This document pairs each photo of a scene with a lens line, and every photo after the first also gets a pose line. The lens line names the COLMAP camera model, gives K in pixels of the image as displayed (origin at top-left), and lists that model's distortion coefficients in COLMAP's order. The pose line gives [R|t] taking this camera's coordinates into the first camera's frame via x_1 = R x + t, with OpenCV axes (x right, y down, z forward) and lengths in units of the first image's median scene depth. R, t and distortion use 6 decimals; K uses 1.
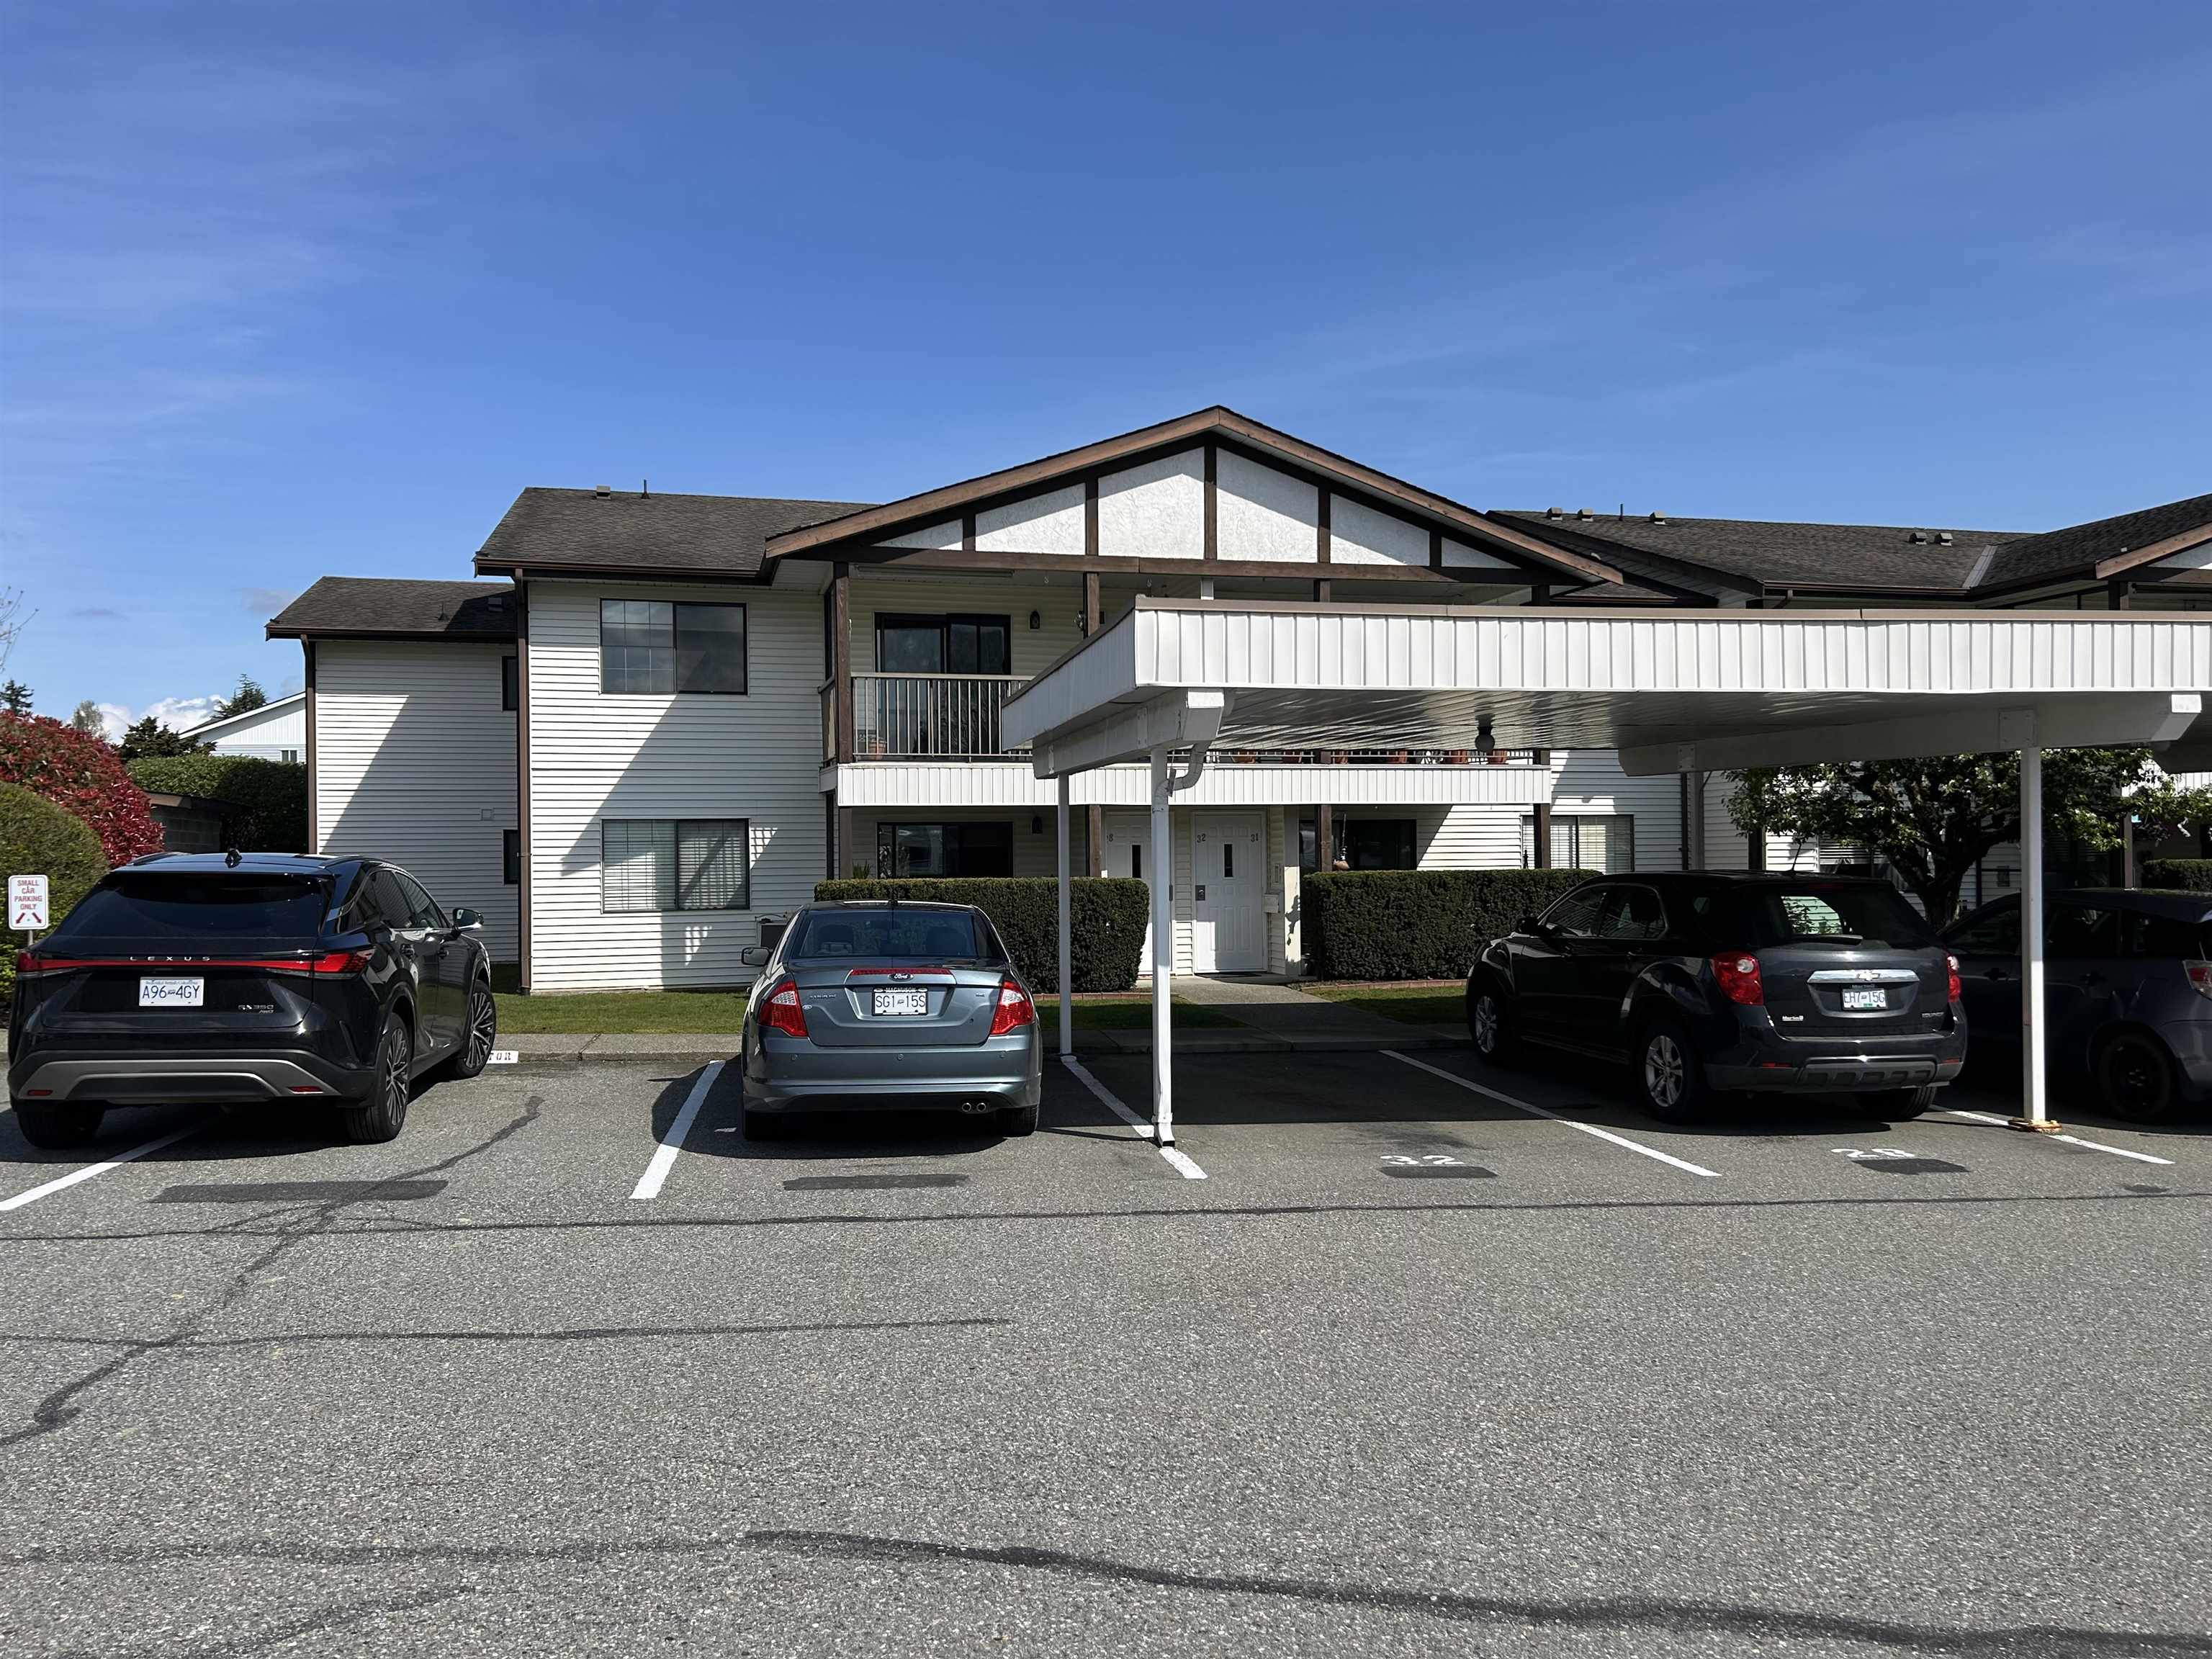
lens RADIAL K [[1663.8, 0, 1104.3], [0, 1663.8, 831.3], [0, 0, 1]] dist [0.052652, -0.056792]
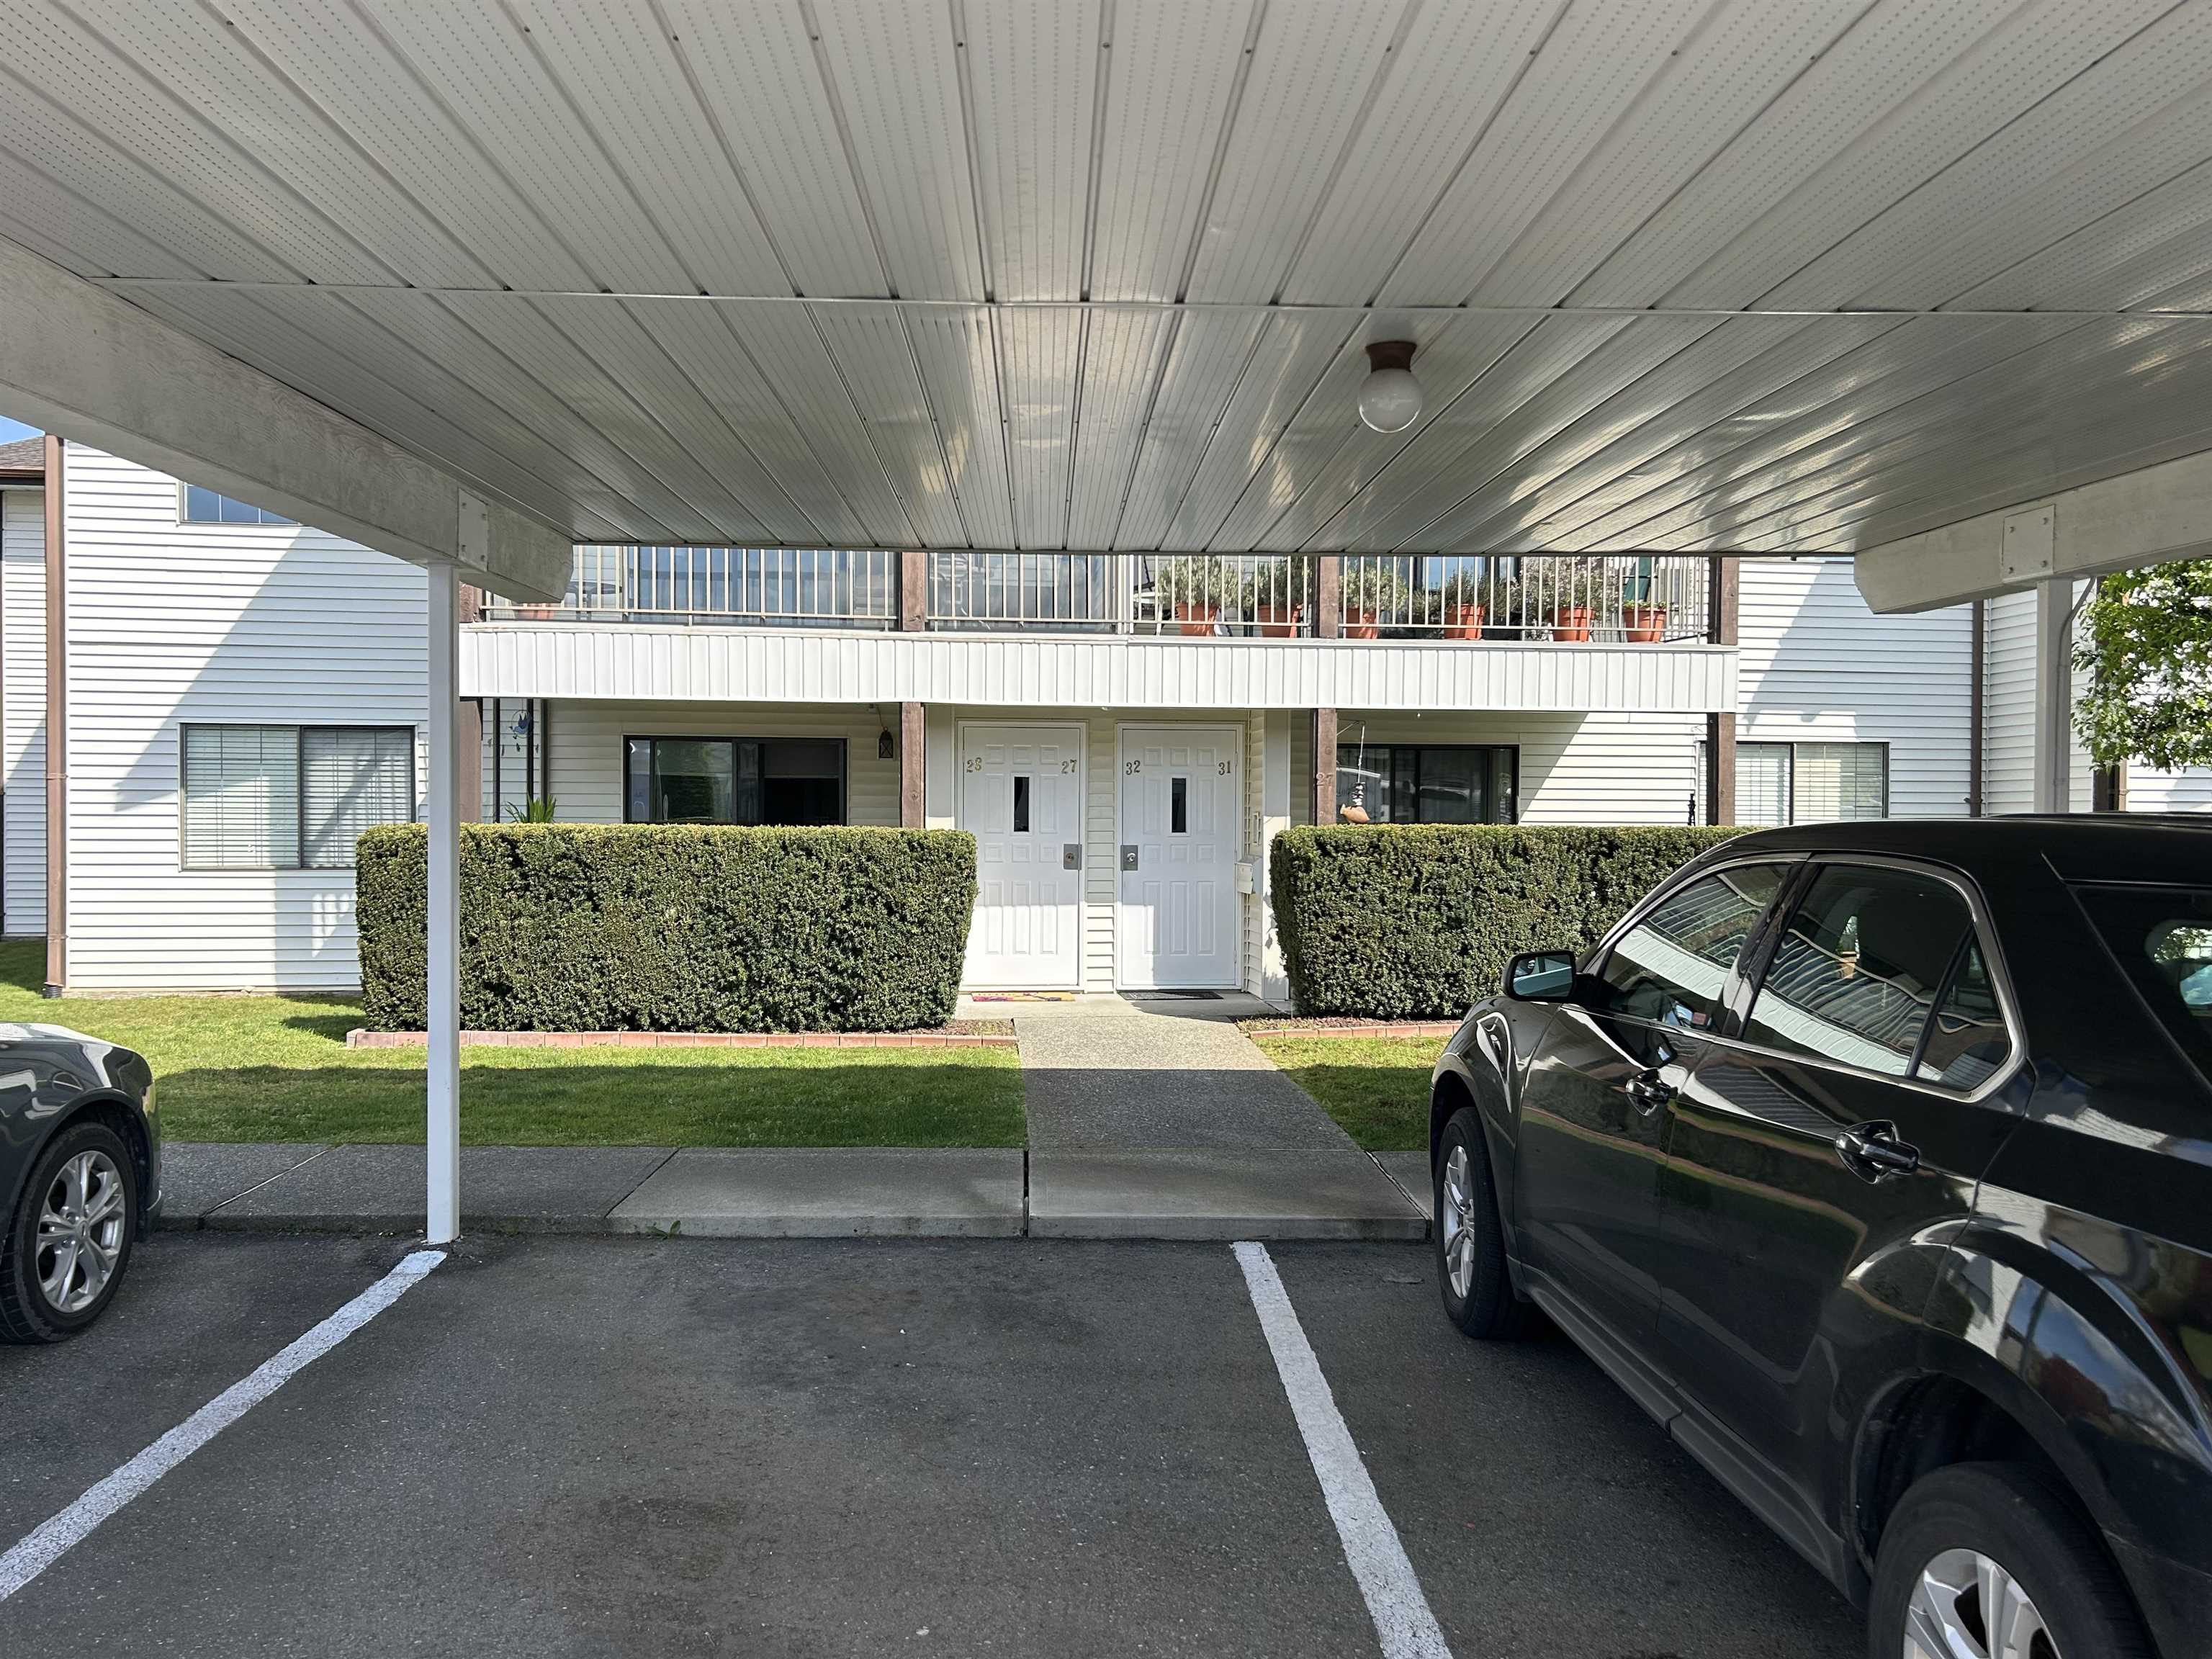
lens RADIAL K [[1663.8, 0, 1108.2], [0, 1663.8, 831.8], [0, 0, 1]] dist [0.052652, -0.056792]
pose [[0.991507, 0.017643, -0.128850, 0.130254], [-0.014227, 0.999524, 0.027384, 0.011424], [0.129272, -0.025318, 0.991286, 0.407414]]
